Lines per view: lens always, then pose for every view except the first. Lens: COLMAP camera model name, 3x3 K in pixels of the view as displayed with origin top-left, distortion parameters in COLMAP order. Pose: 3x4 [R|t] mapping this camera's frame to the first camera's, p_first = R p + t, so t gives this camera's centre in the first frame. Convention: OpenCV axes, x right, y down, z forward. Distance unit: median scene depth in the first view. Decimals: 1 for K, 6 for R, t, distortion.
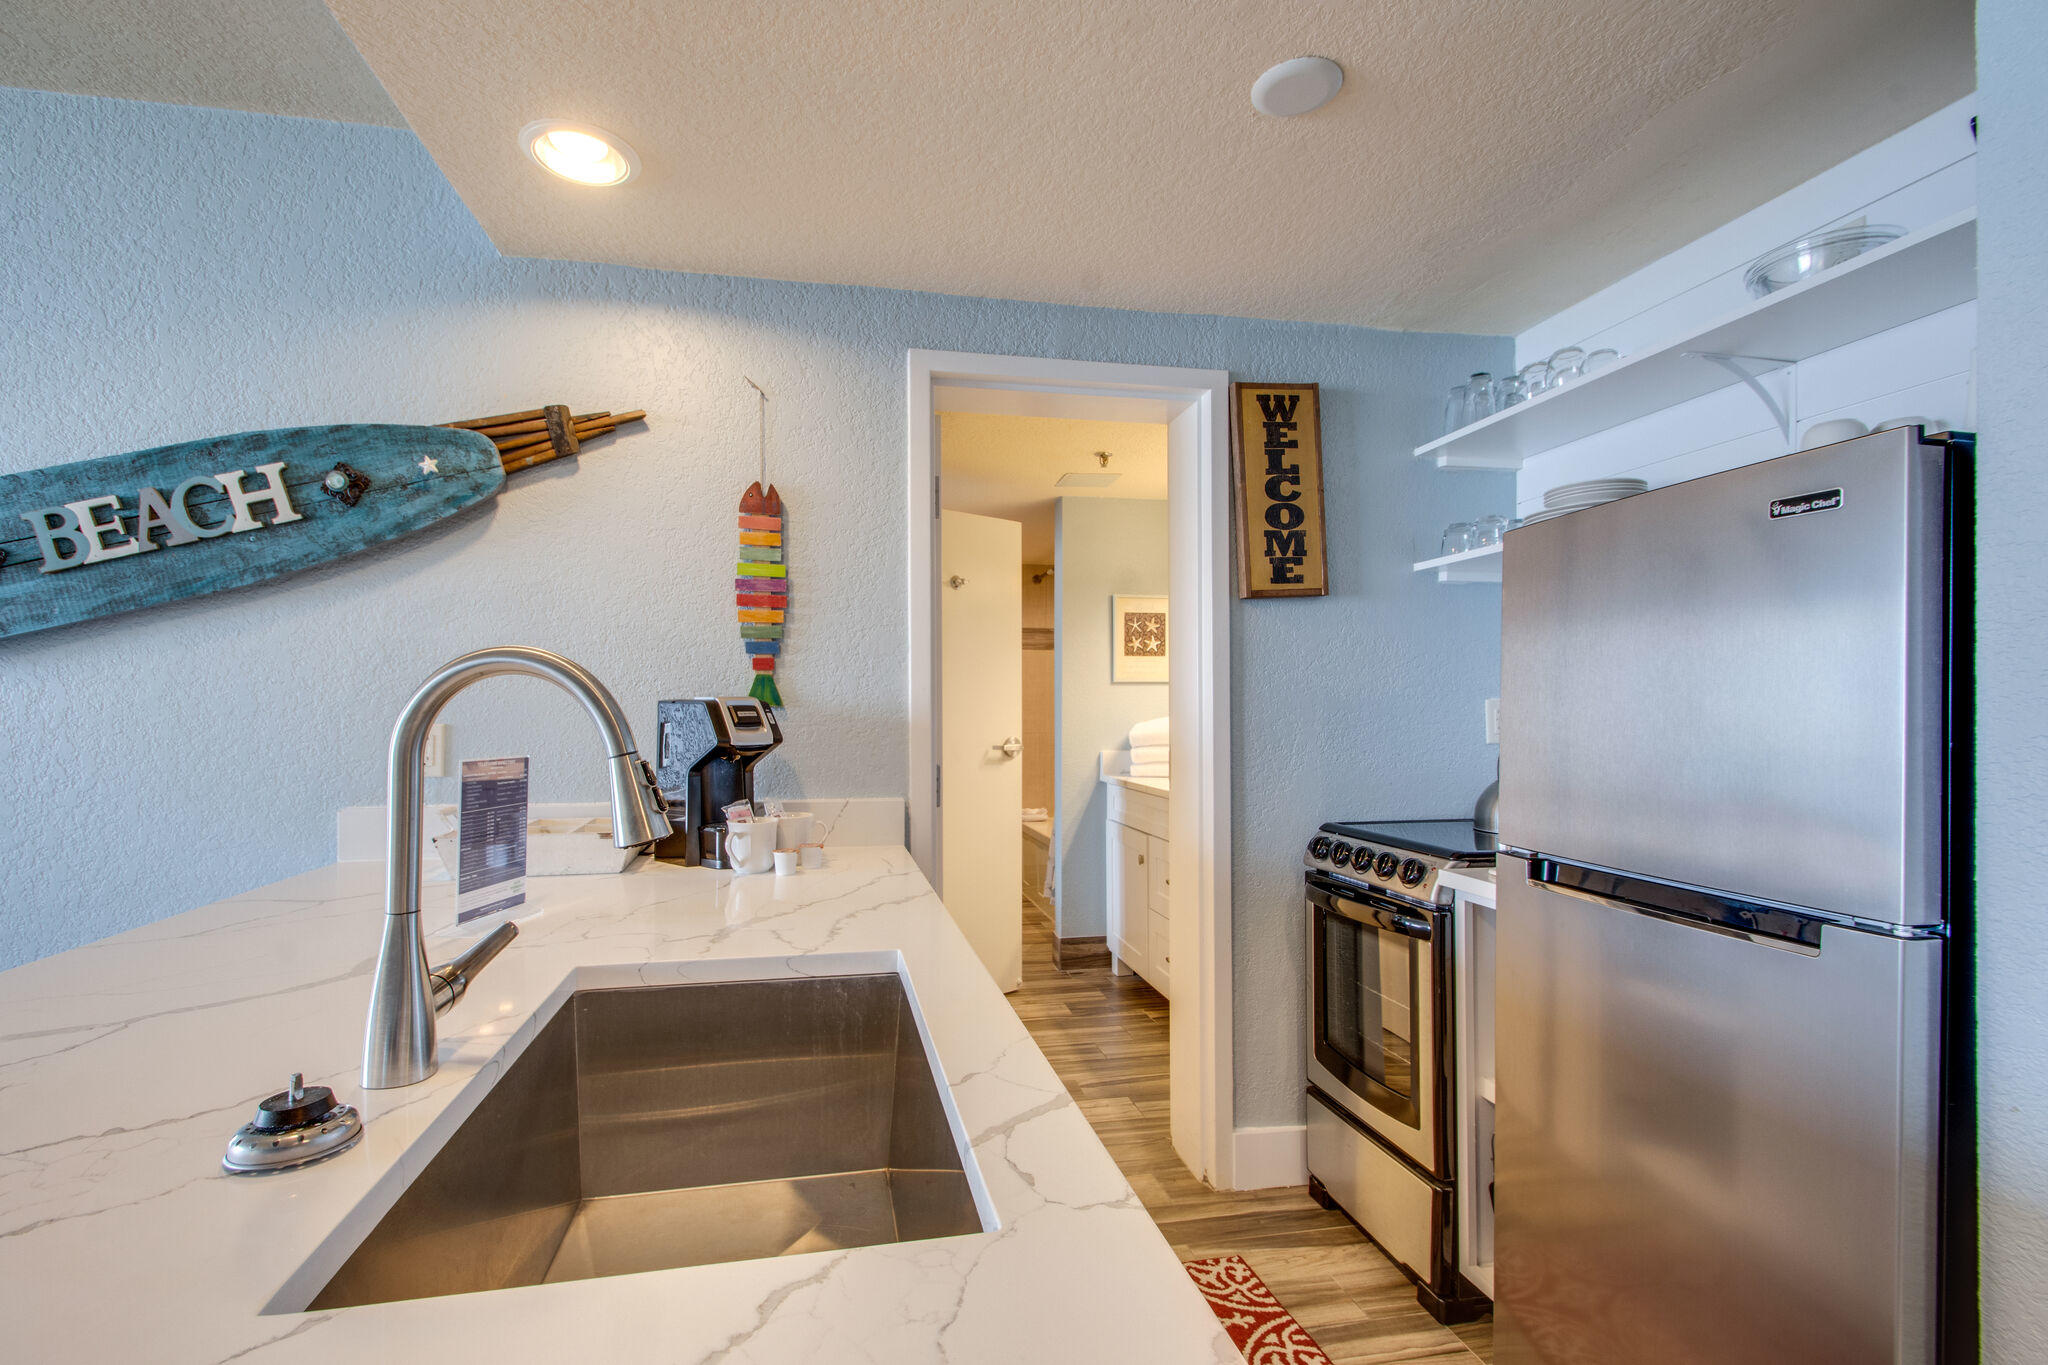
lens RADIAL K [[891.6, 0, 999.9], [0, 891.6, 708.4], [0, 0, 1]] dist [0.026204, -0.016073]
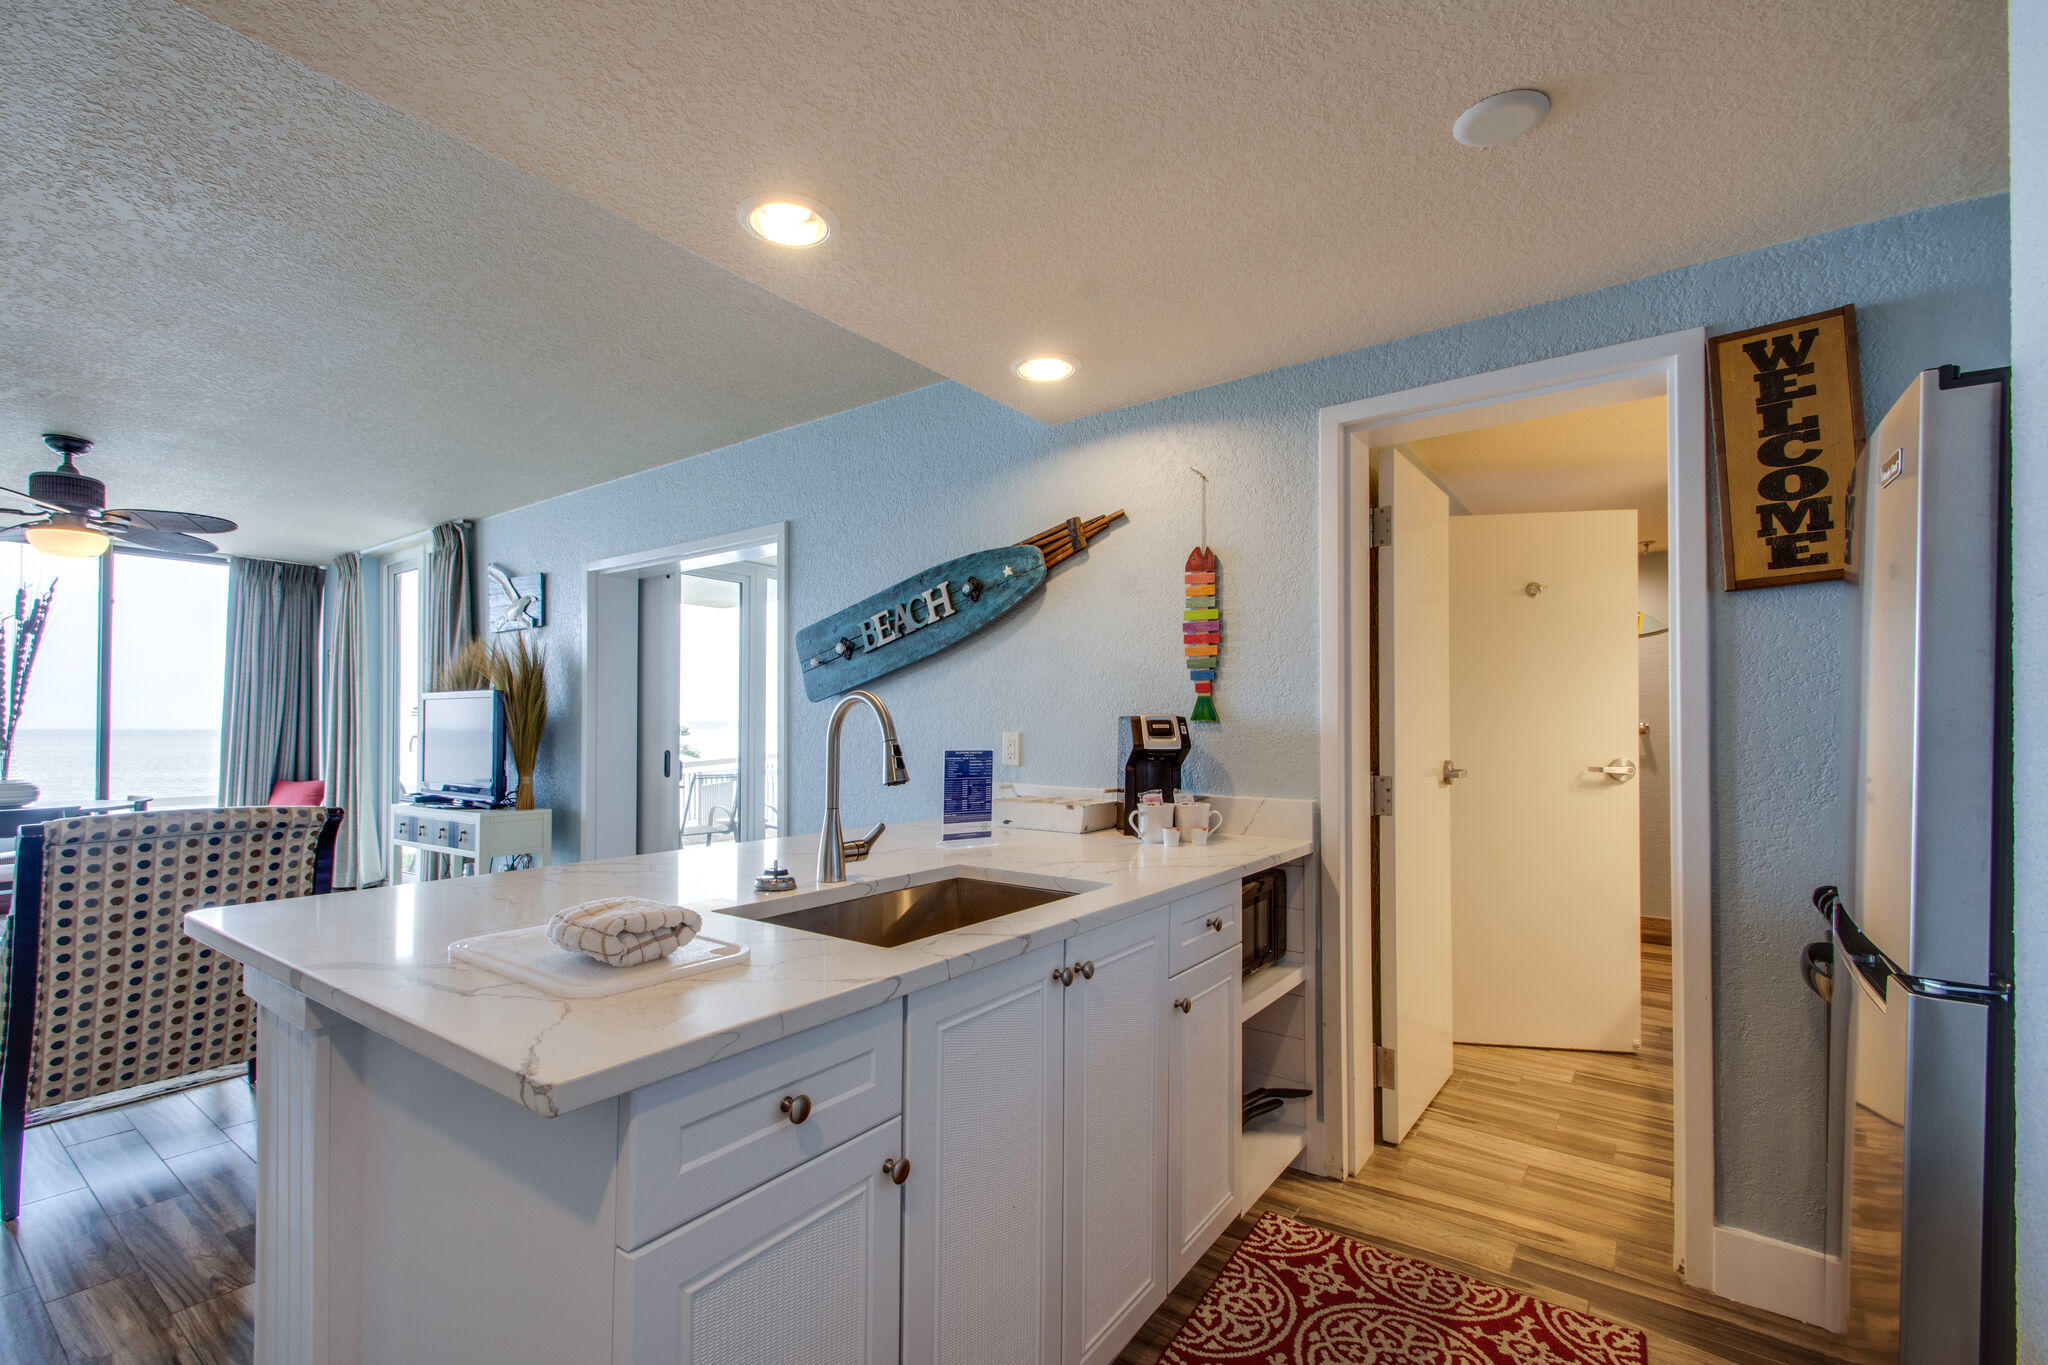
lens RADIAL K [[901.8, 0, 994.7], [0, 901.8, 722.1], [0, 0, 1]] dist [0.024530, -0.016996]
pose [[0.669824, -0.001346, -0.742518, 0.497672], [-0.003397, 0.999982, -0.004877, 0.006536], [0.742512, 0.005789, 0.669808, -0.086803]]
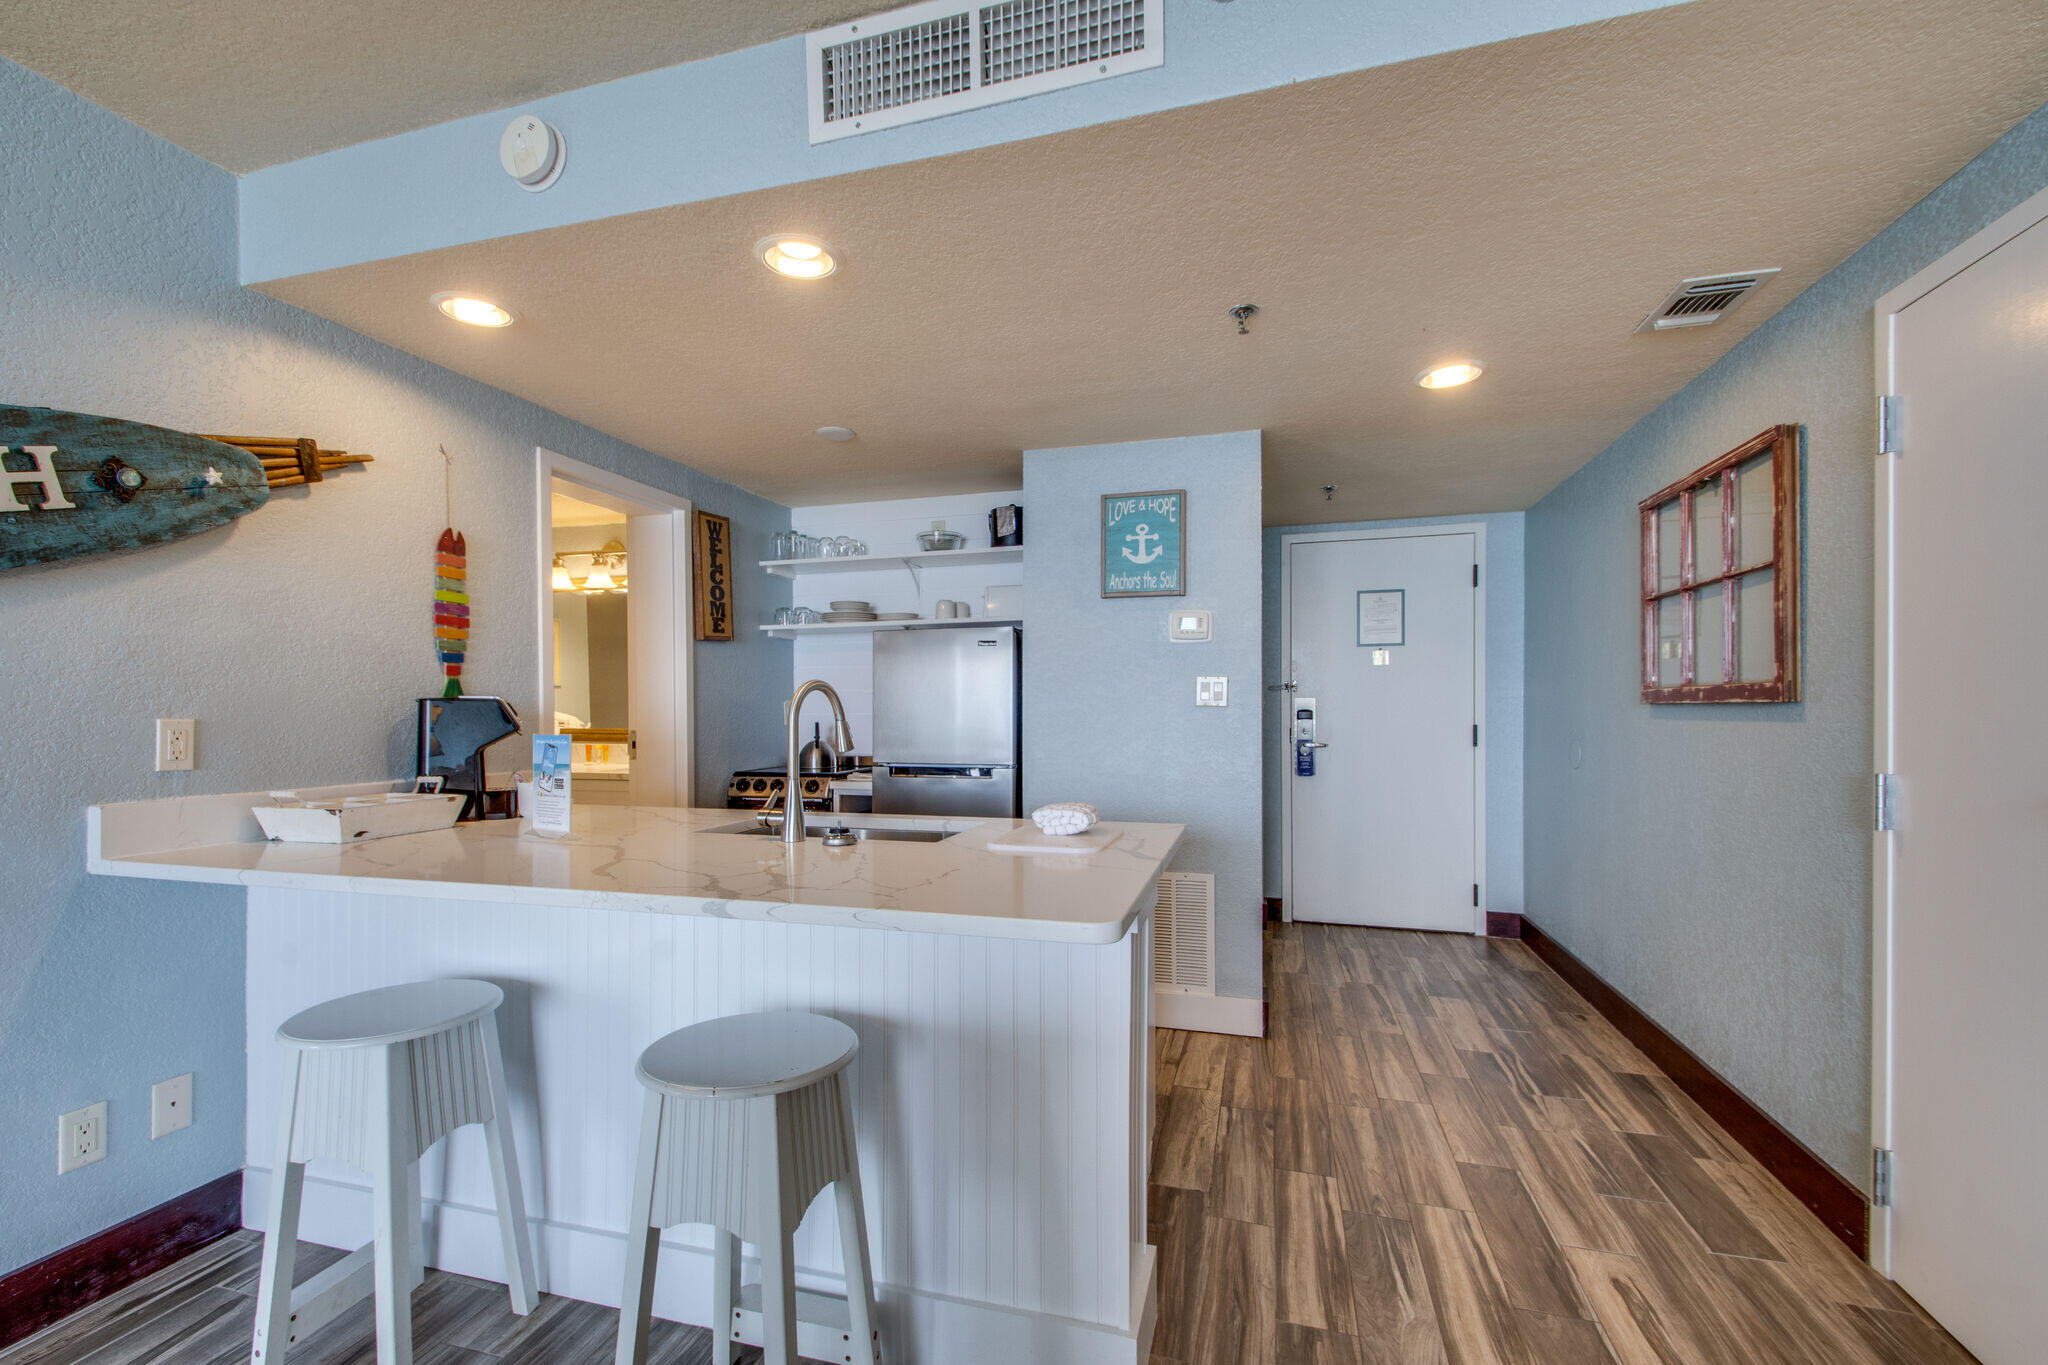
lens RADIAL K [[891.6, 0, 999.9], [0, 891.6, 708.4], [0, 0, 1]] dist [0.026204, -0.016073]
pose [[0.465673, -0.000230, 0.884957, -1.044324], [0.003470, 0.999993, -0.001567, 0.009004], [-0.884950, 0.003800, 0.465671, -0.293893]]
